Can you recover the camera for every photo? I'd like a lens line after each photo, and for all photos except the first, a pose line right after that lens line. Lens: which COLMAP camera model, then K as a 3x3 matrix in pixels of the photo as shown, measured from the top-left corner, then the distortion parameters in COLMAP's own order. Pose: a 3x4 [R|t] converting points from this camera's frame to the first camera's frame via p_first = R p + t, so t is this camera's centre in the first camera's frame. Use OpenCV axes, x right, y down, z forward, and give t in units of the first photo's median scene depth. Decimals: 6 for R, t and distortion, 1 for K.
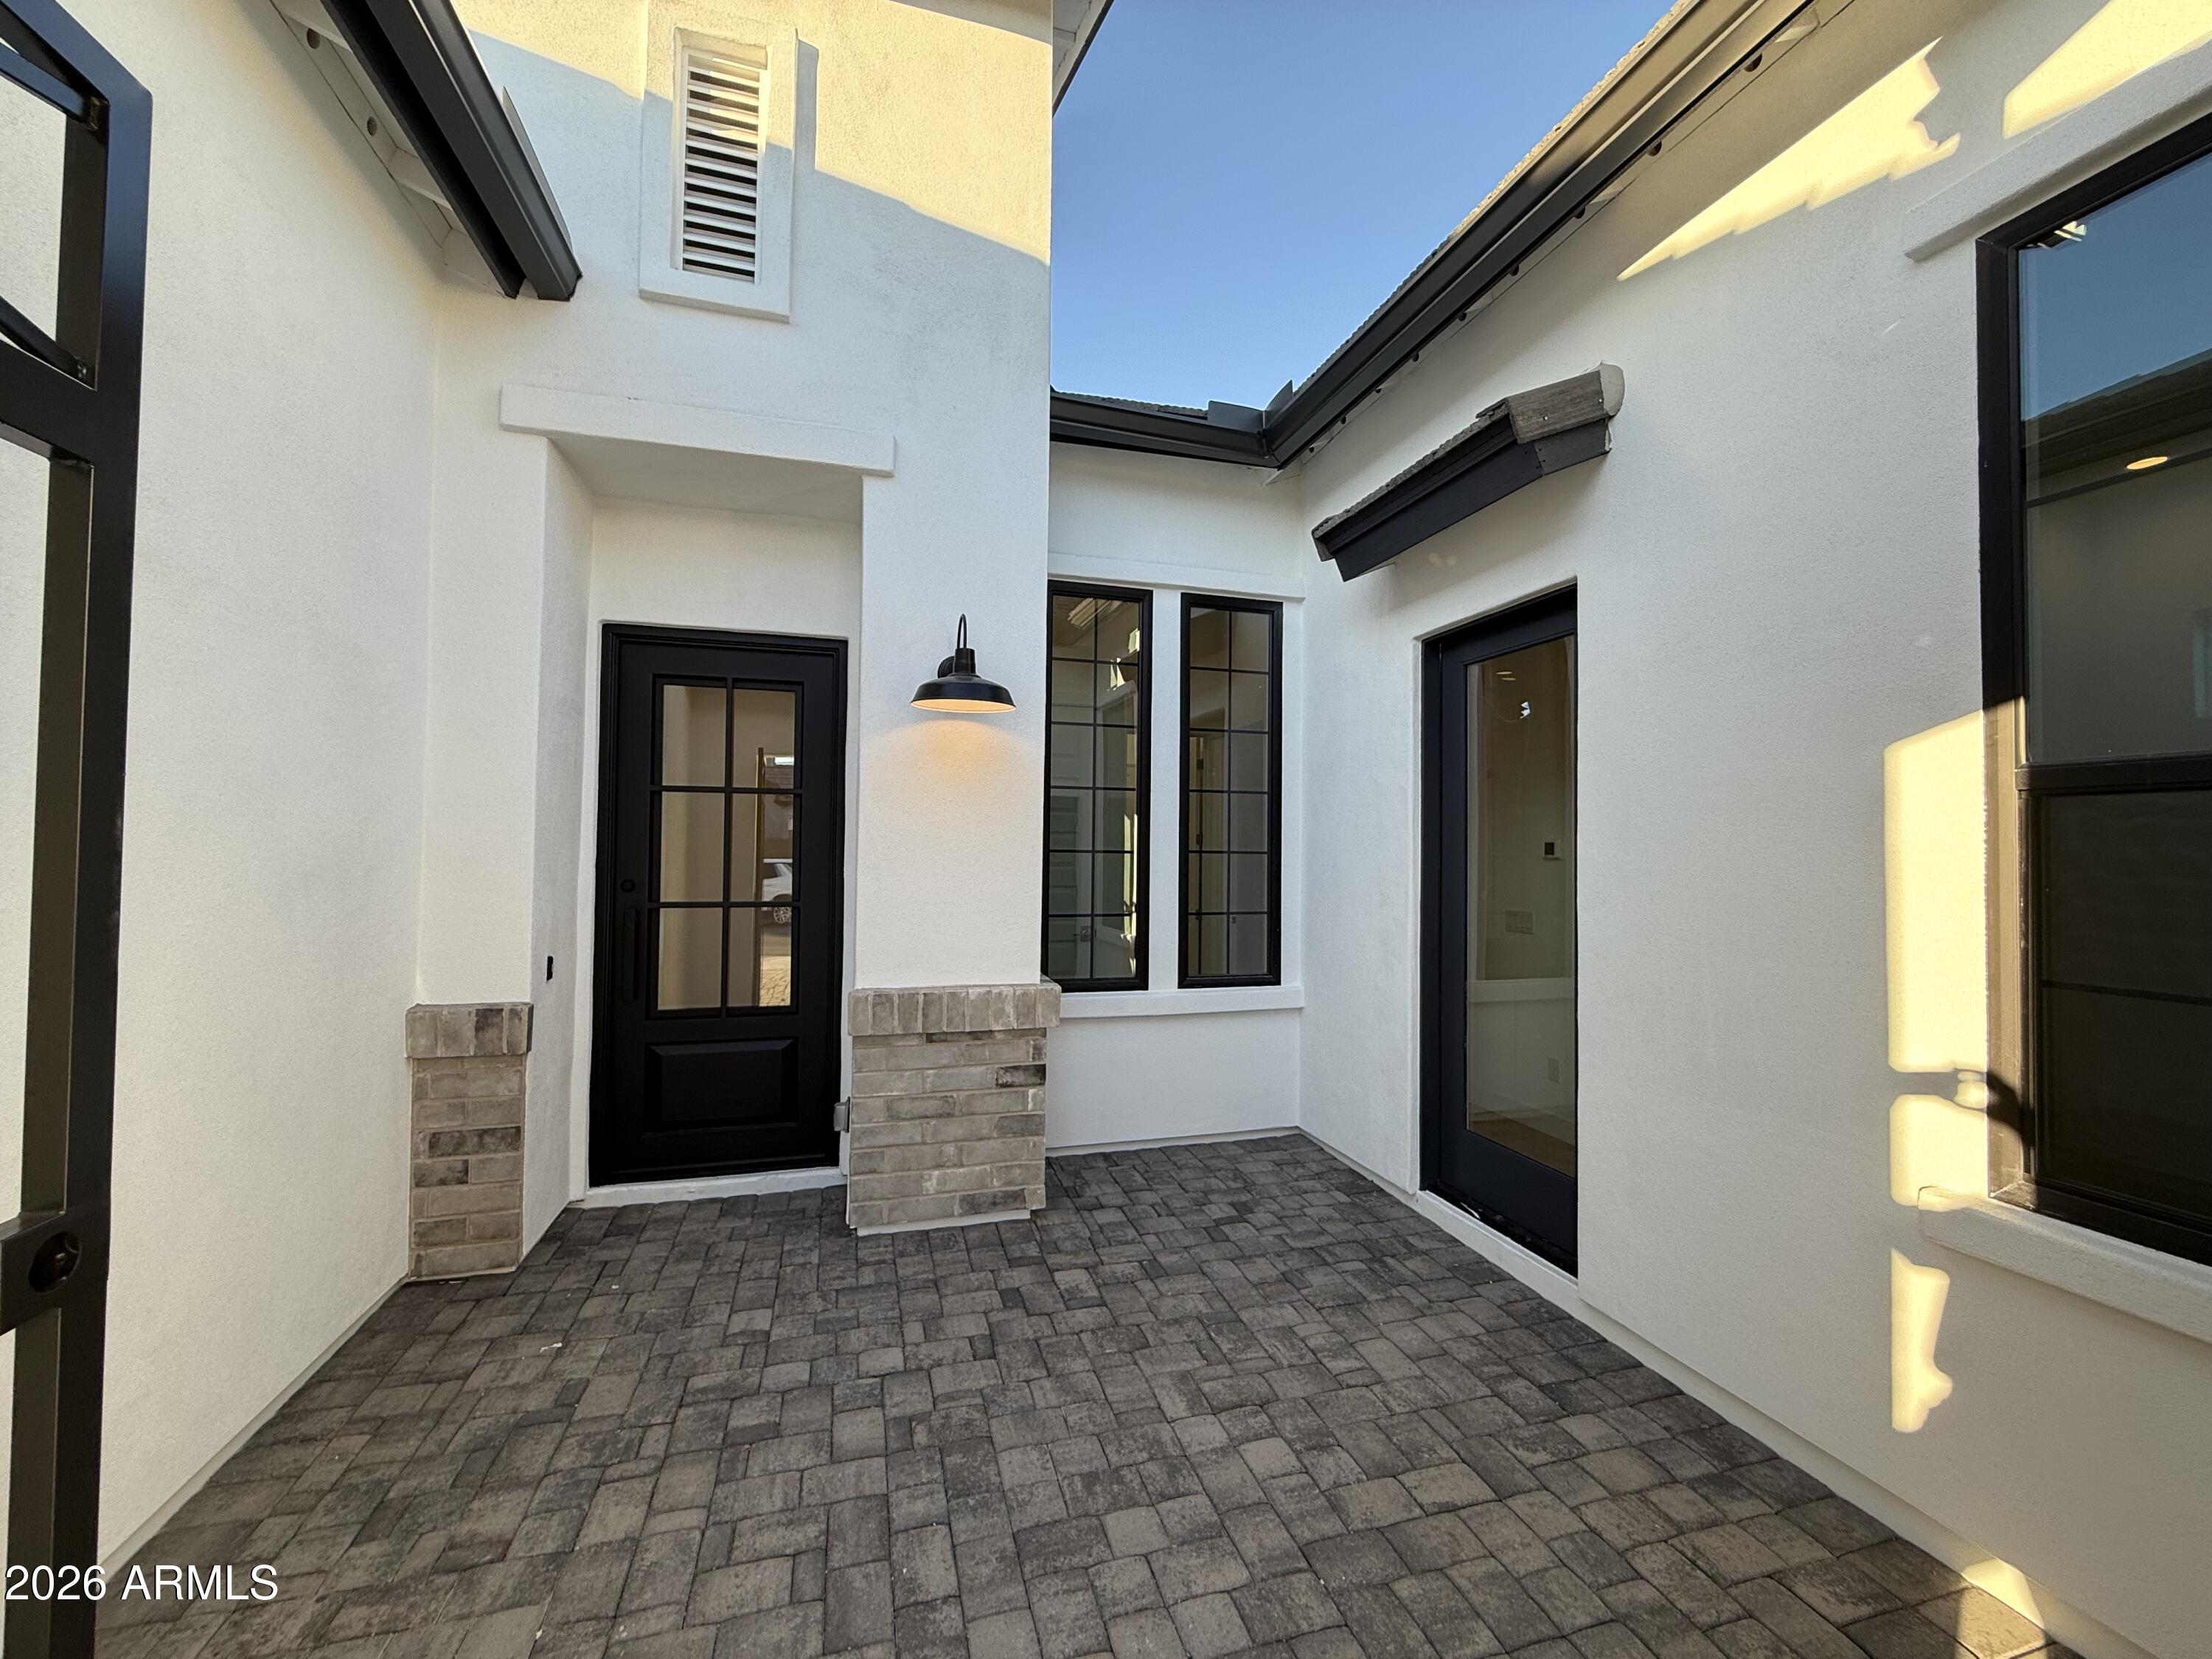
lens RADIAL K [[901.5, 0, 1106.0], [0, 901.5, 829.5], [0, 0, 1]] dist [-0.001191, 0.000060]
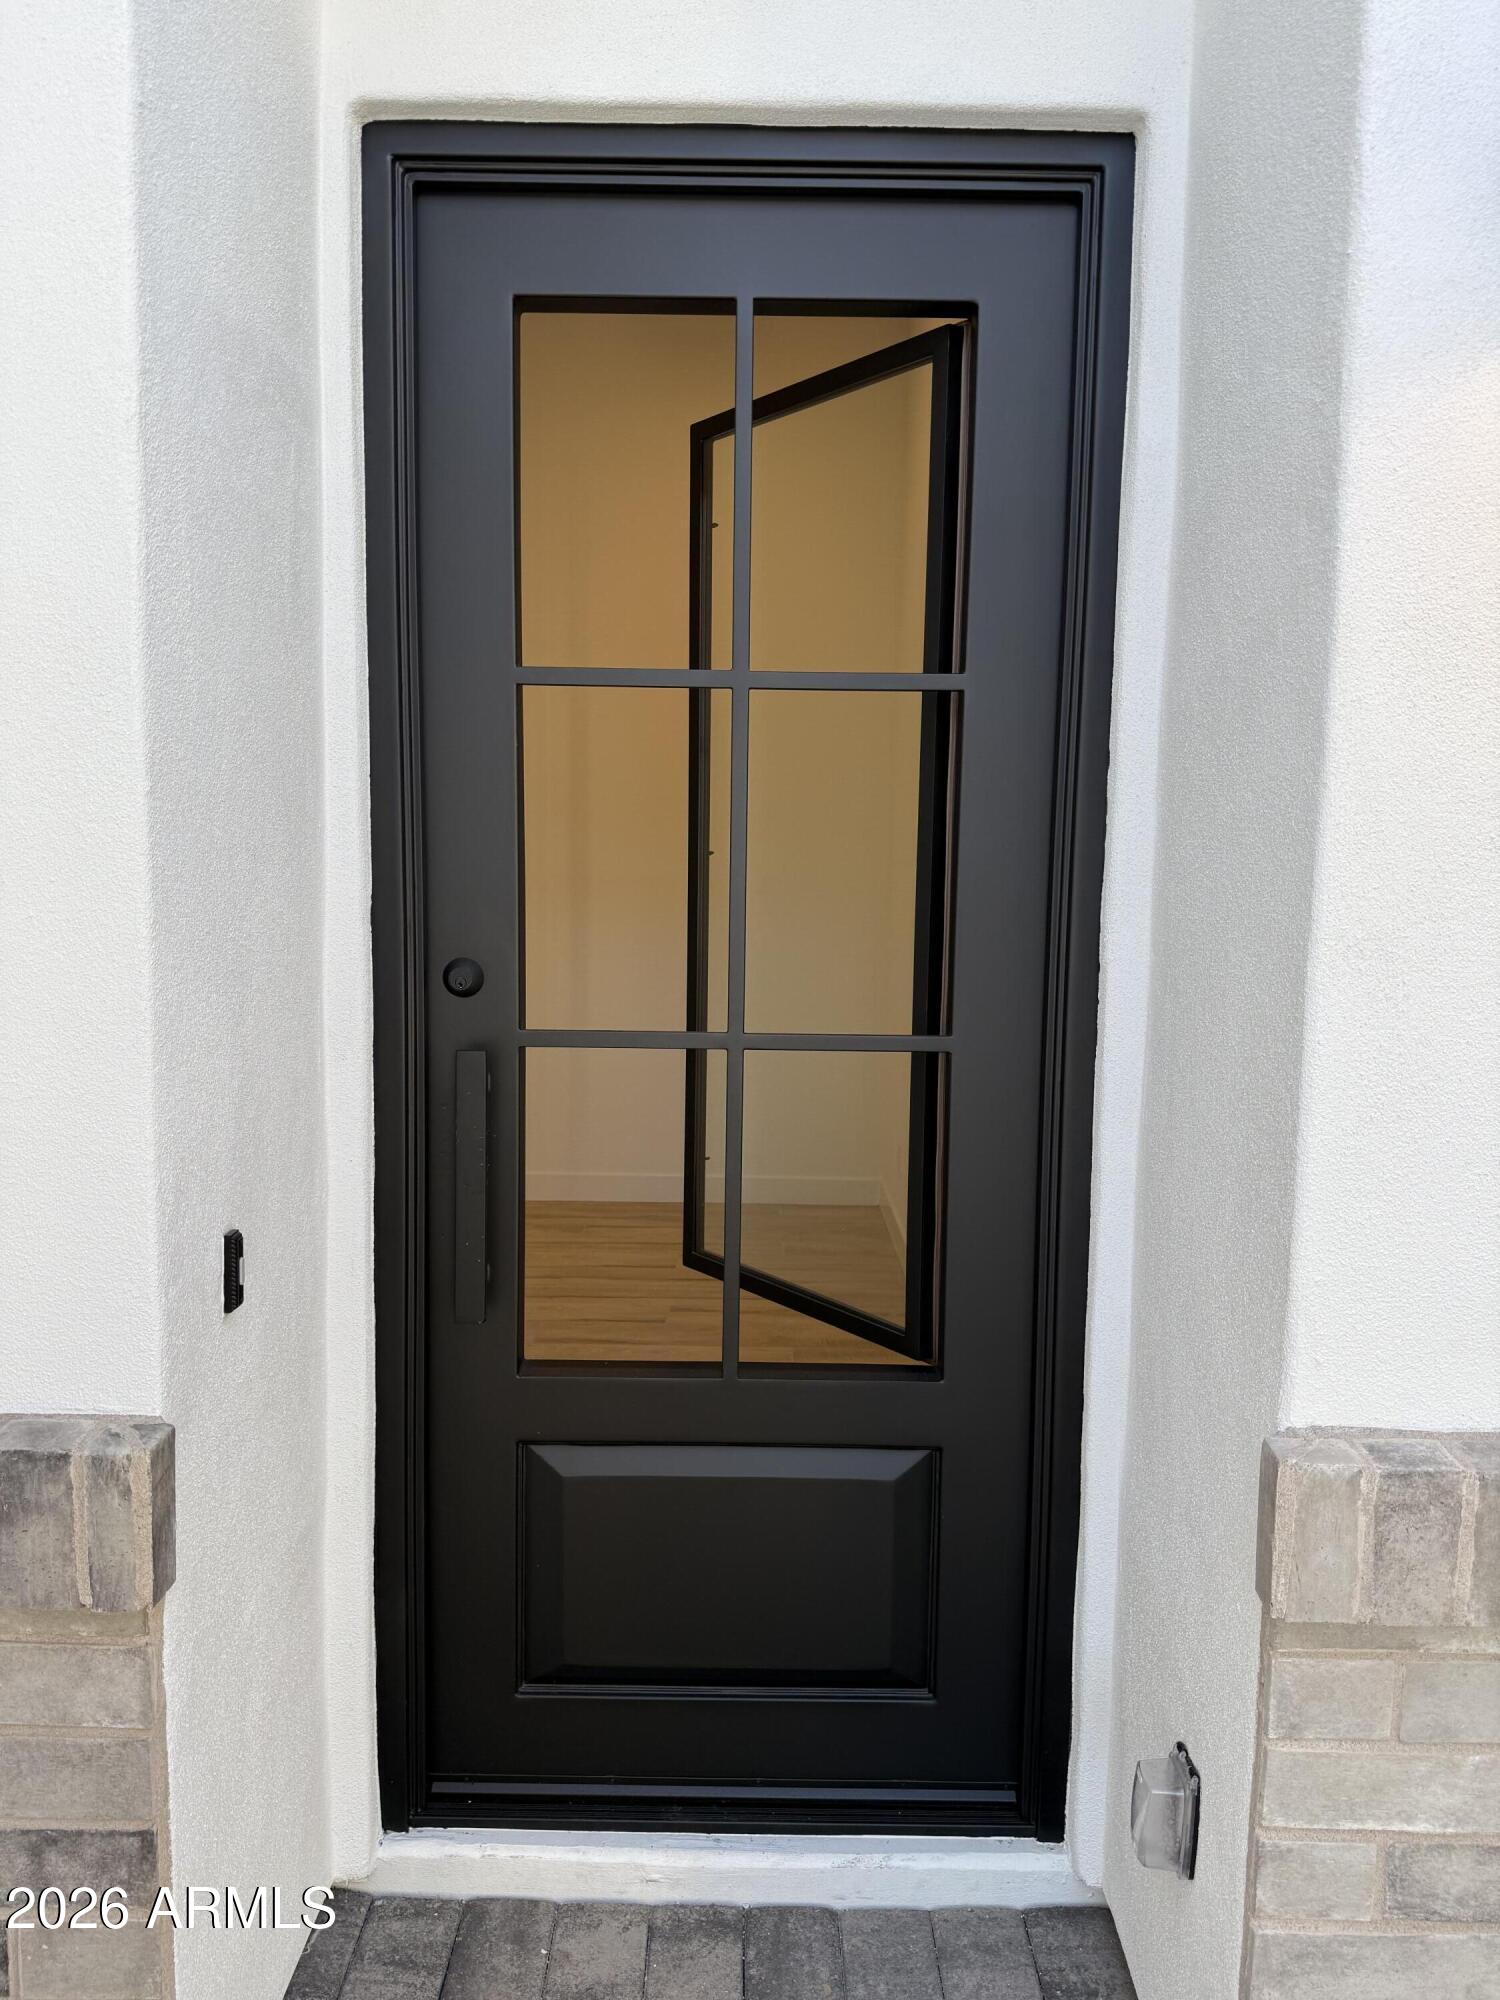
lens RADIAL K [[1478.8, 0, 750.0], [0, 1478.8, 1000.0], [0, 0, 1]] dist [-0.003234, -0.005726]
pose [[0.959728, 0.031843, -0.279122, -0.307828], [0.001893, 0.992800, 0.119772, 0.007005], [0.280926, -0.115477, 0.952757, 0.570129]]
